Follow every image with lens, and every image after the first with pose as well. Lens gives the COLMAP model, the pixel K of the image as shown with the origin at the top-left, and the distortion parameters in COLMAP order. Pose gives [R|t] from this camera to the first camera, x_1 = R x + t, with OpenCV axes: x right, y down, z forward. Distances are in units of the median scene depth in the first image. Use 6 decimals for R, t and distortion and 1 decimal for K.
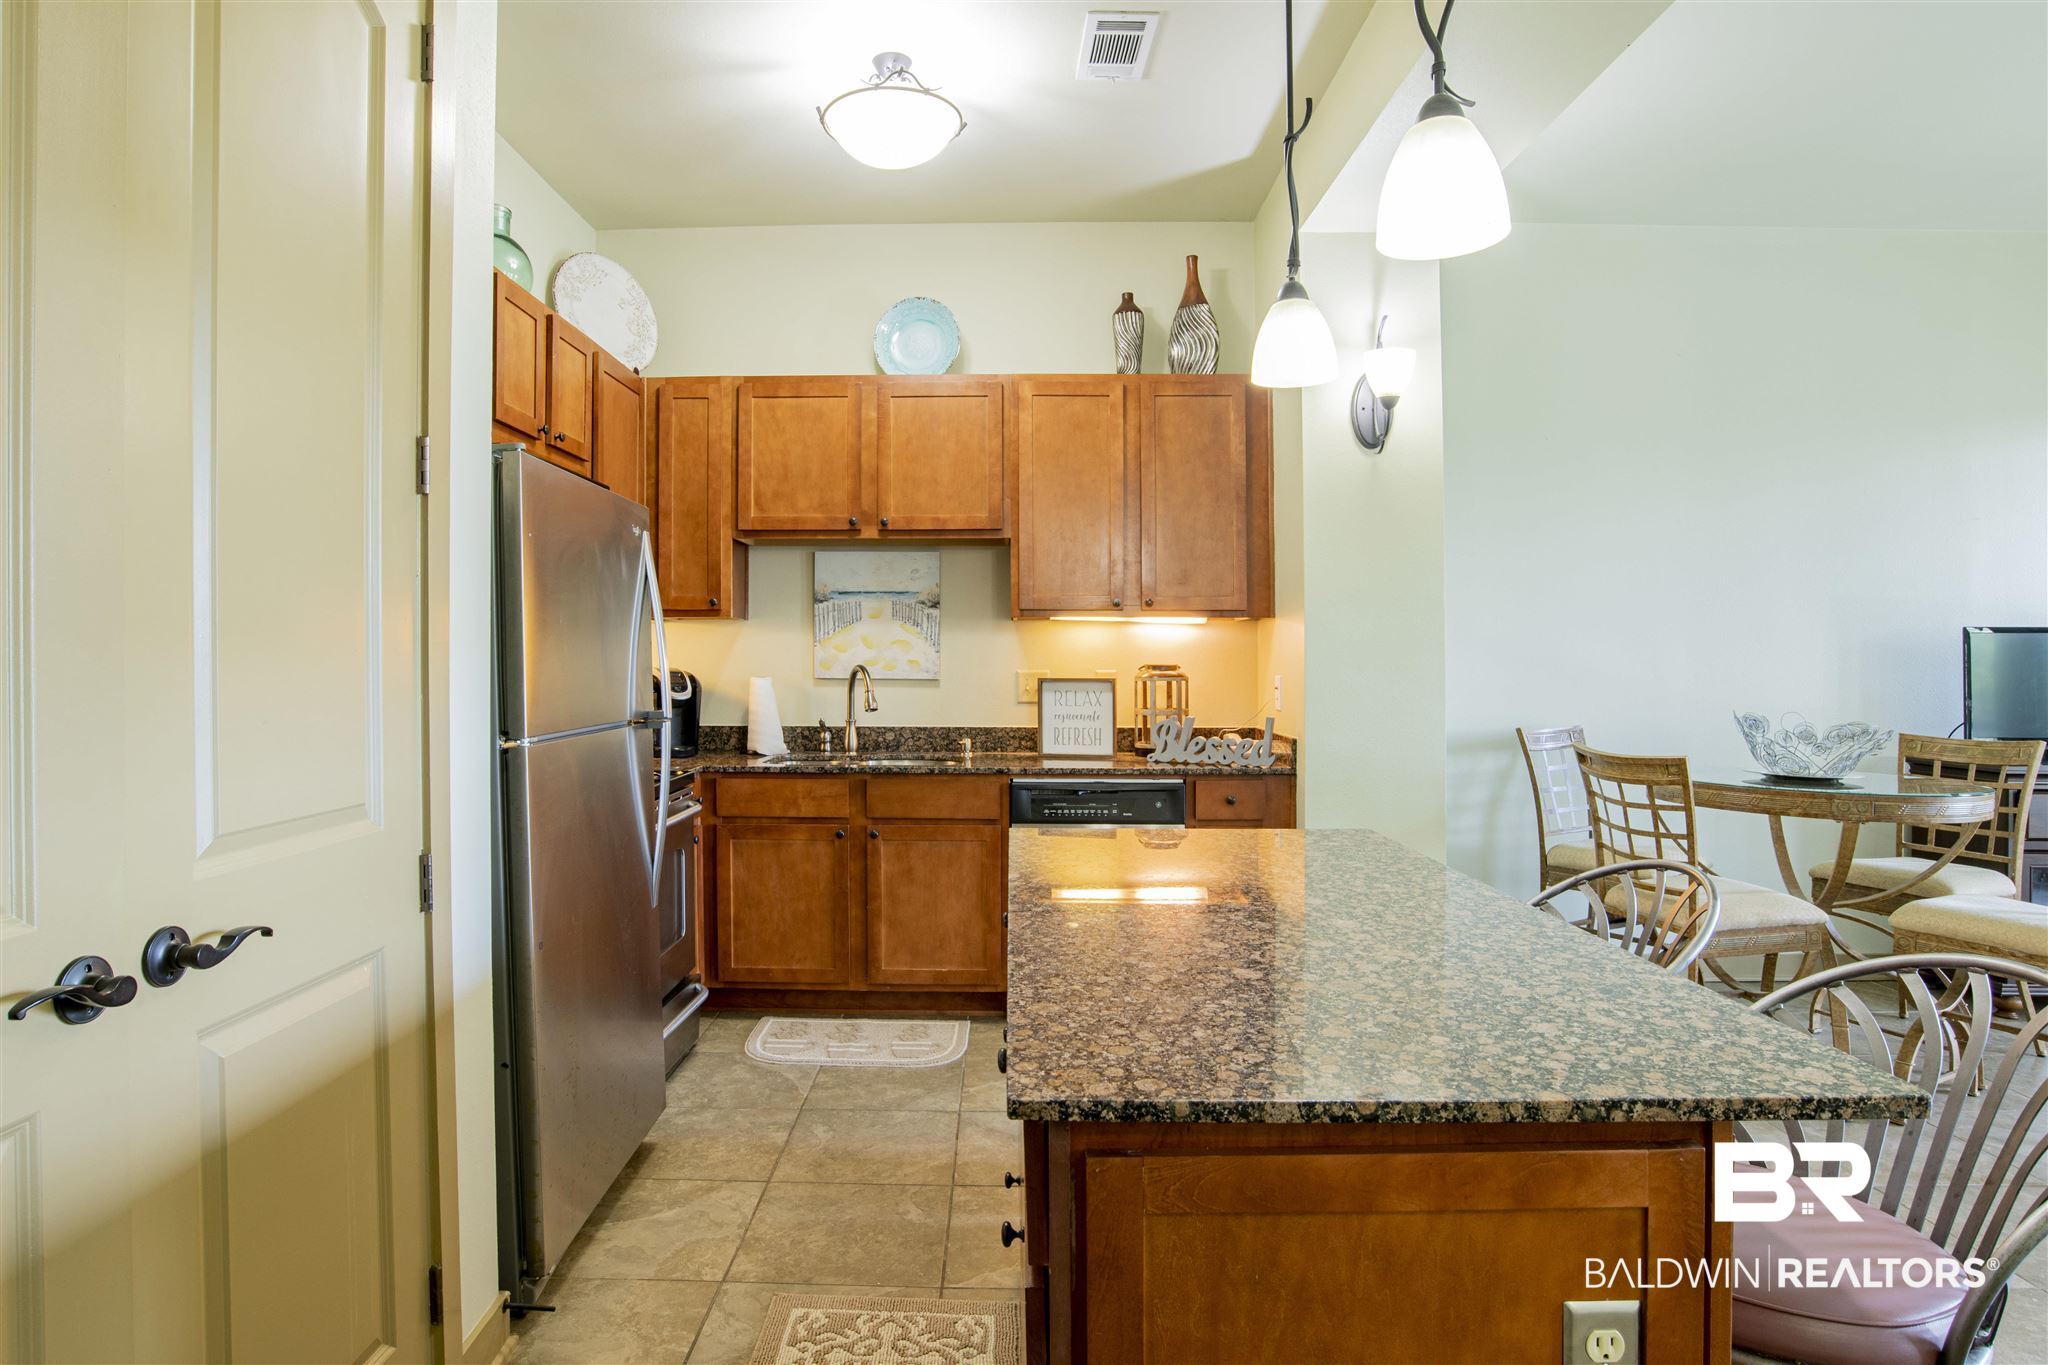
lens RADIAL K [[1144.3, 0, 986.9], [0, 1144.3, 650.1], [0, 0, 1]] dist [-0.041213, 0.006631]
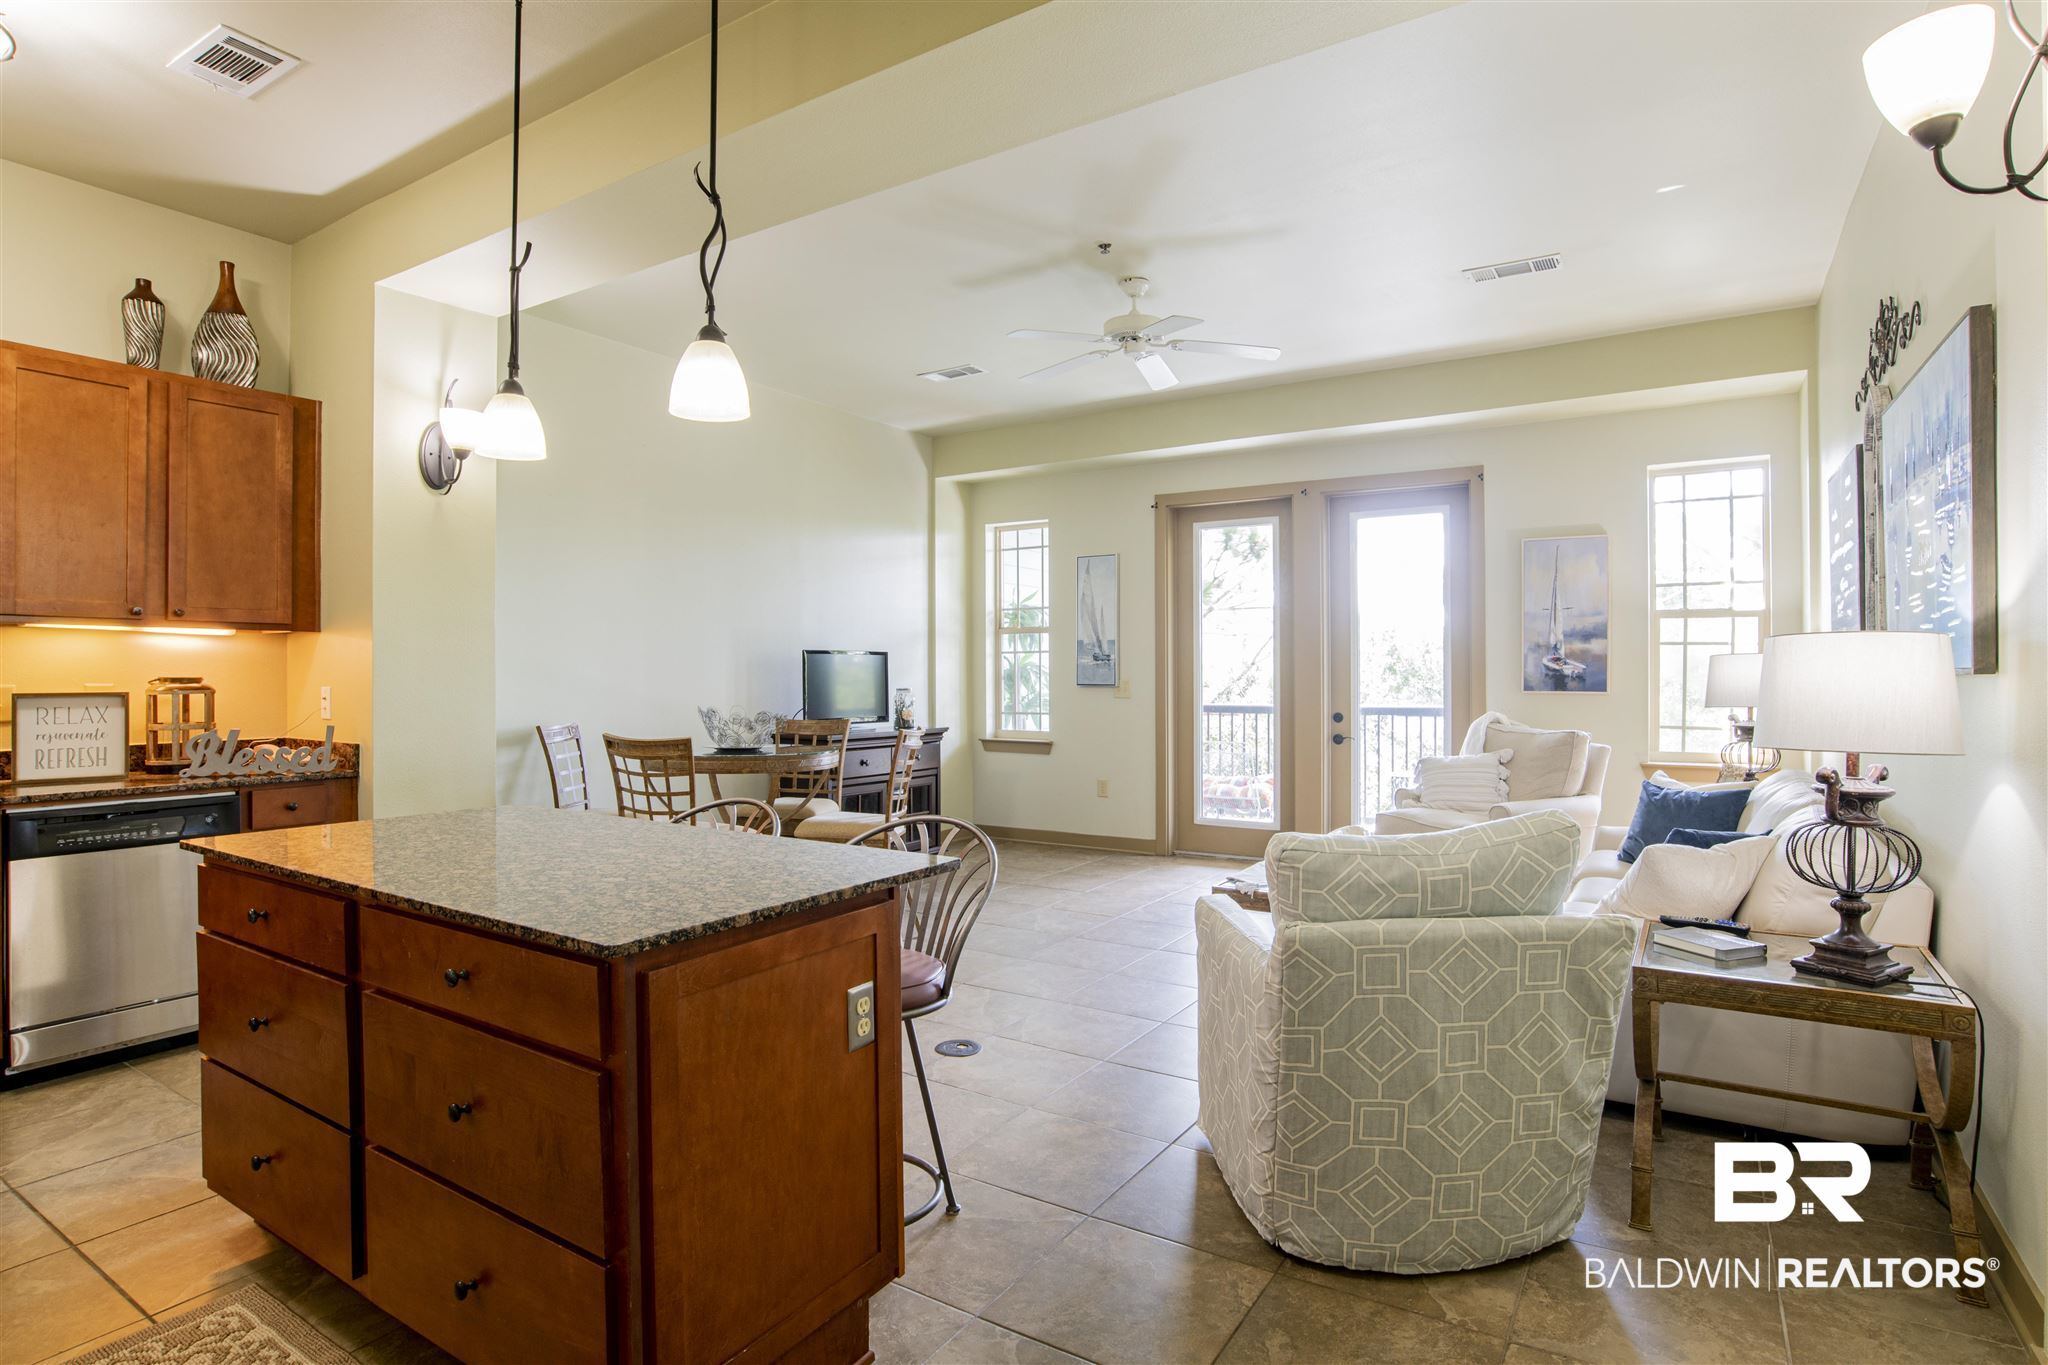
lens RADIAL K [[1053.6, 0, 1027.5], [0, 1053.6, 672.8], [0, 0, 1]] dist [-0.041449, 0.006699]
pose [[0.526341, -0.002136, 0.850271, -0.214200], [-0.004791, 0.999974, 0.005477, 0.000849], [-0.850260, -0.006957, 0.526317, -0.060703]]
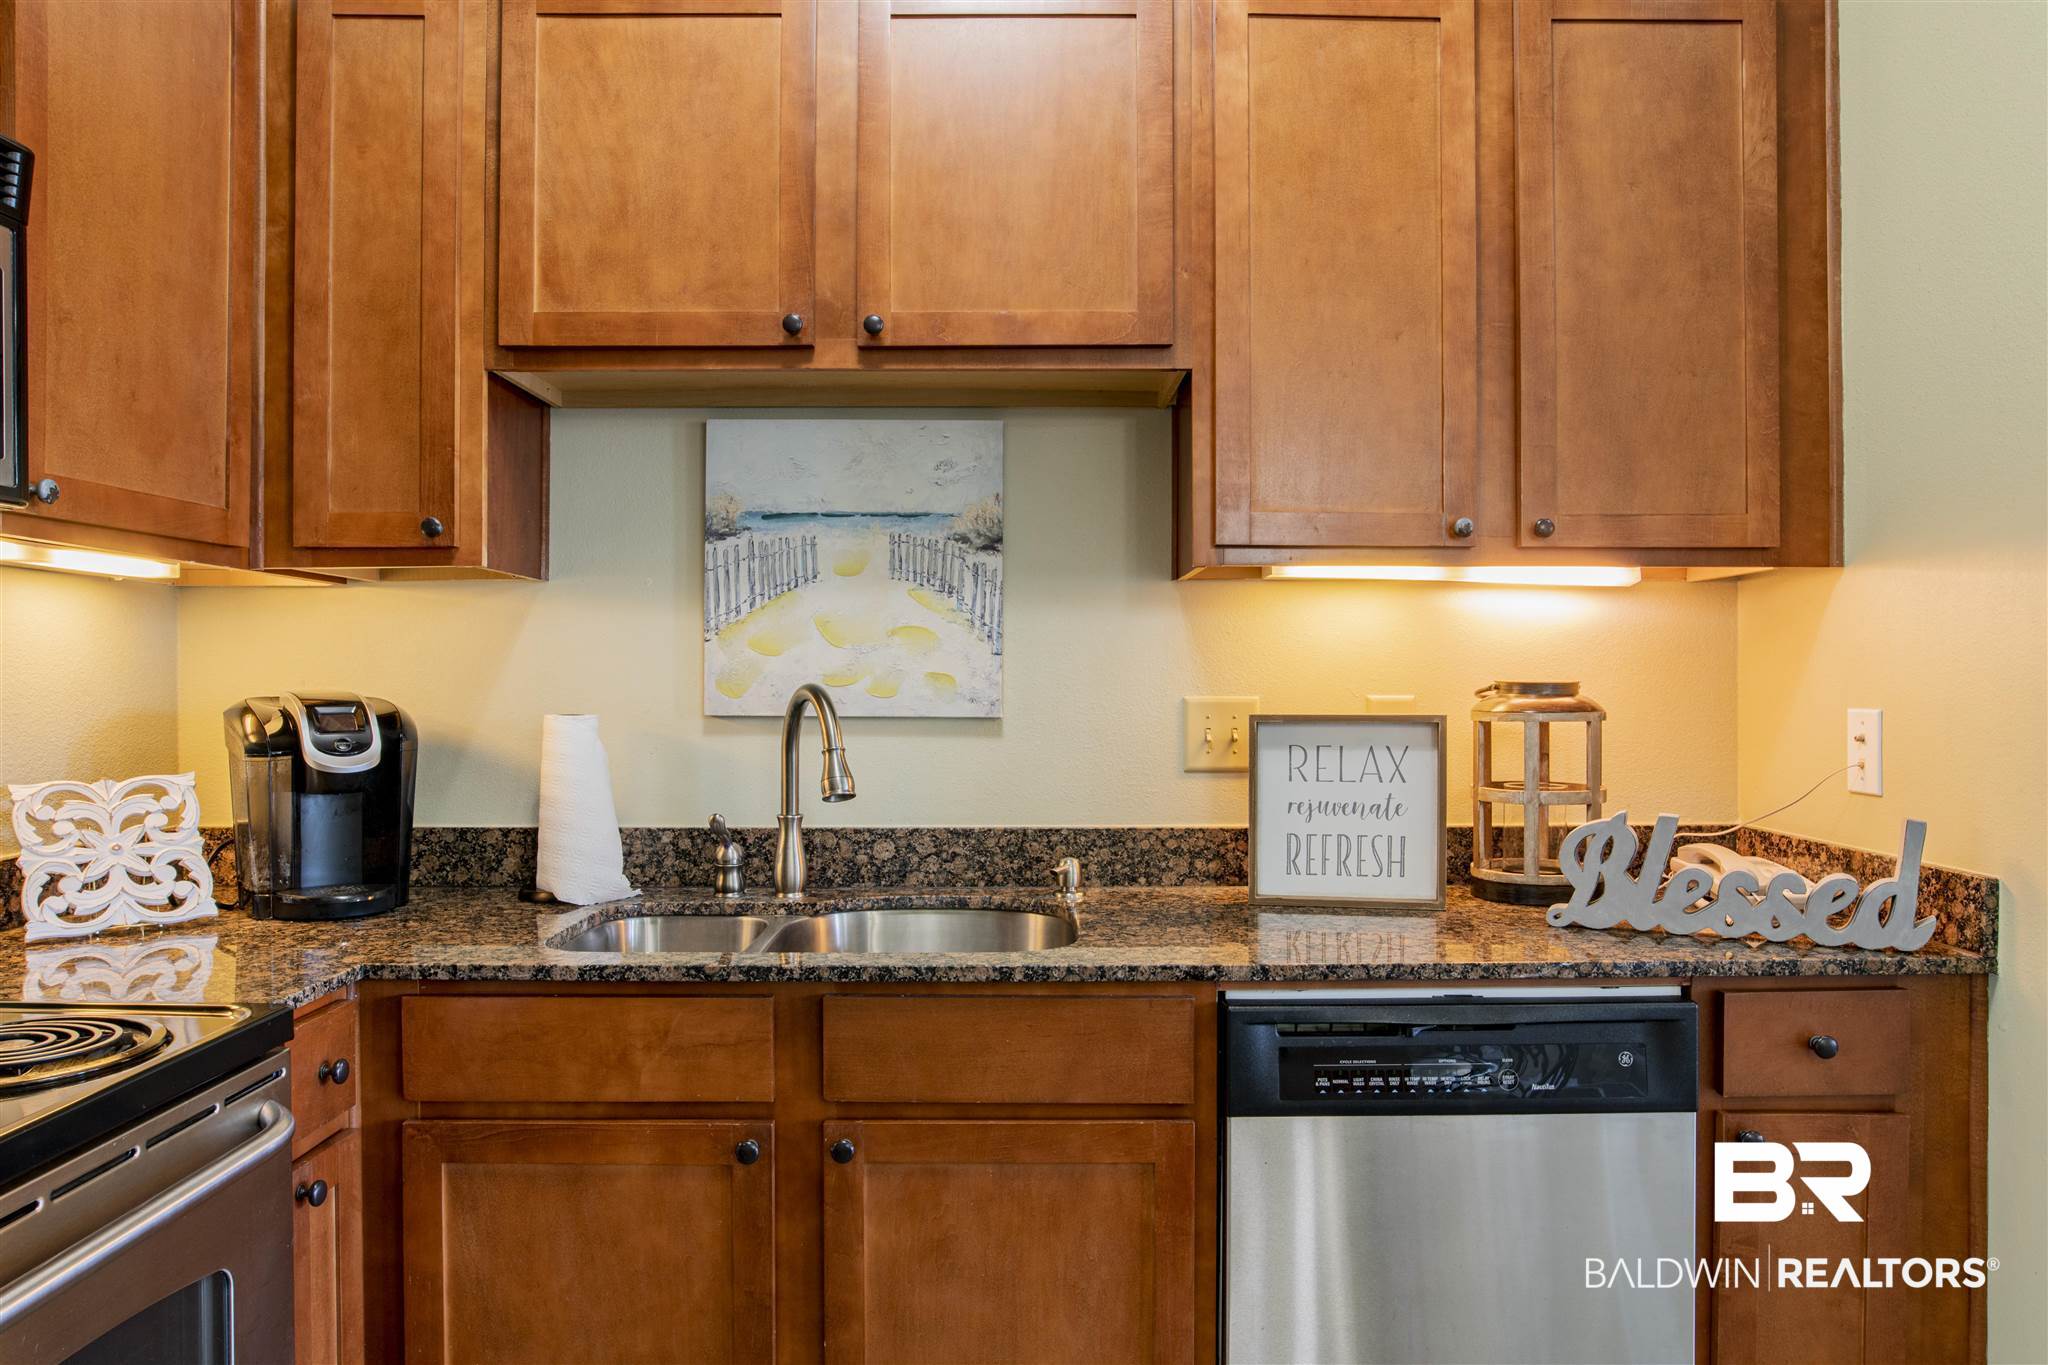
lens RADIAL K [[1370.9, 0, 1156.8], [0, 1370.9, 639.5], [0, 0, 1]] dist [-0.001298, 0.002923]
pose [[0.992568, 0.001738, 0.121681, -0.051264], [0.000739, 0.999793, -0.020310, 0.007354], [-0.121691, 0.020249, 0.992361, 0.531748]]
